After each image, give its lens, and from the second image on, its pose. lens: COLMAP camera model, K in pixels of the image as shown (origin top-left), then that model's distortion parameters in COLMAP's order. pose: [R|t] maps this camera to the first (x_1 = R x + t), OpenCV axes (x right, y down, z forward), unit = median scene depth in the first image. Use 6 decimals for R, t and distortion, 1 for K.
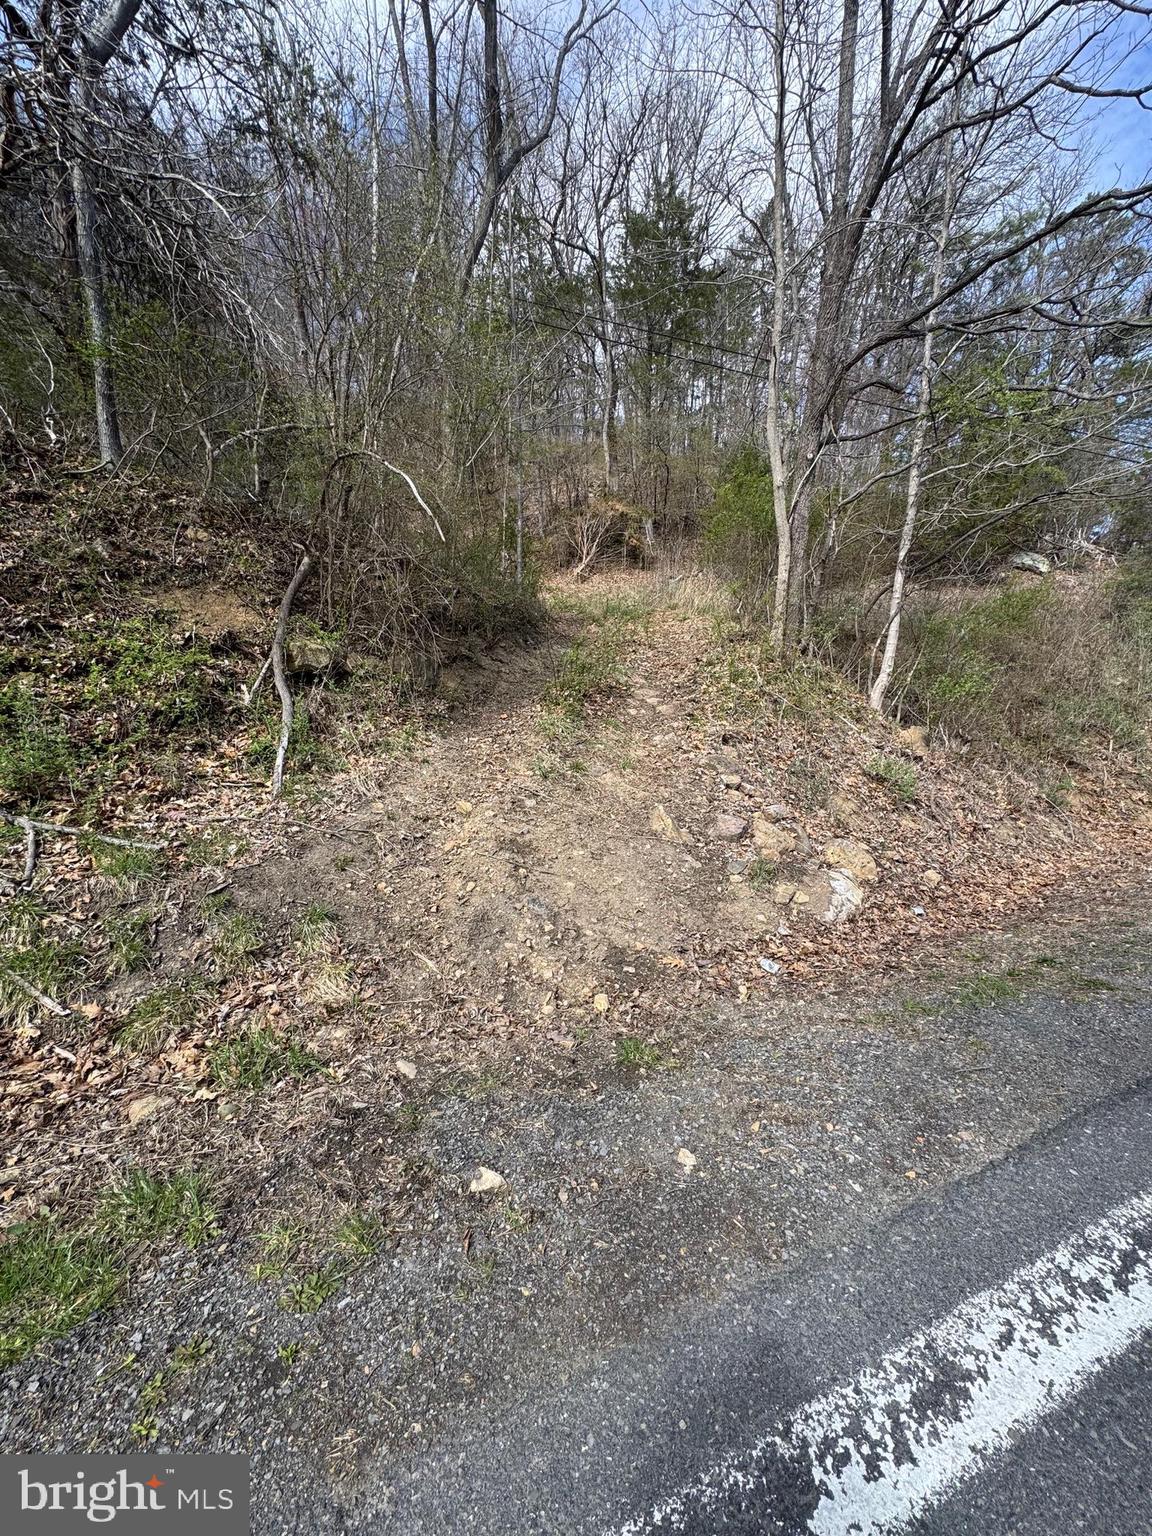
lens RADIAL K [[685.3, 0, 576.0], [0, 685.3, 768.0], [0, 0, 1]] dist [0.001284, -0.000343]
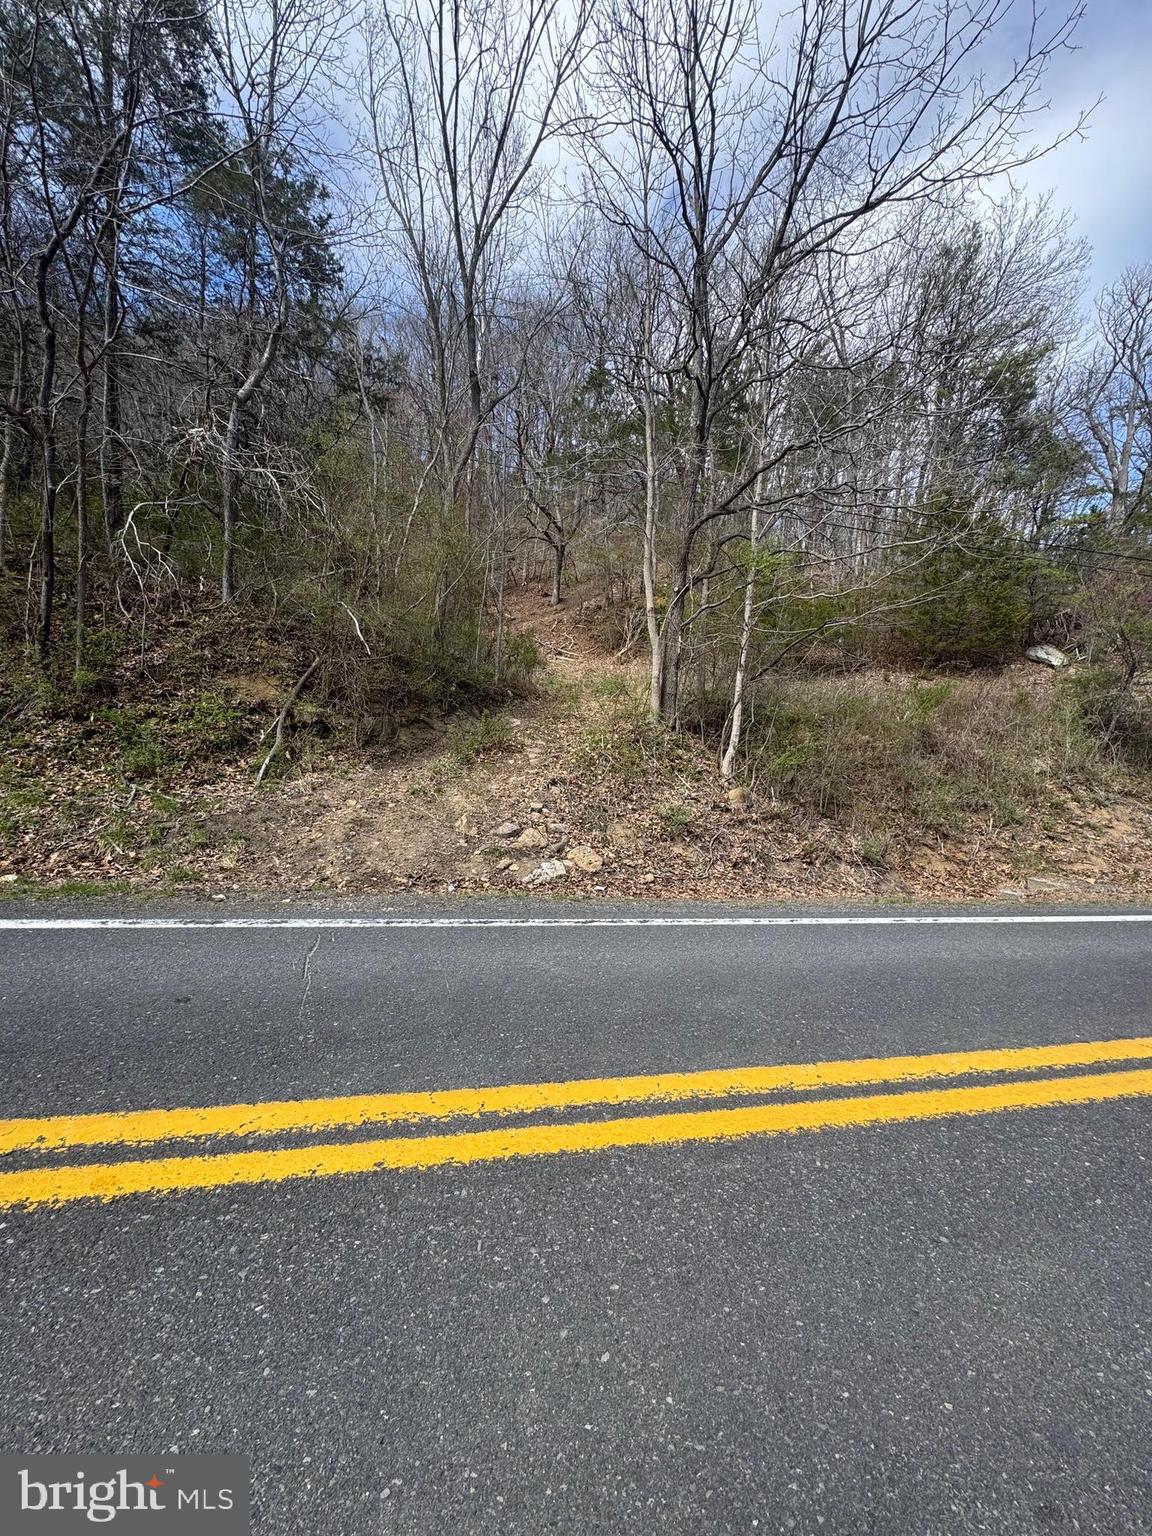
lens RADIAL K [[719.4, 0, 576.0], [0, 719.4, 768.0], [0, 0, 1]] dist [-0.000903, -0.000239]
pose [[0.970136, 0.058581, -0.235380, 0.682323], [-0.081942, 0.992500, -0.090719, 0.071856], [0.228300, 0.107297, 0.967660, -0.557894]]
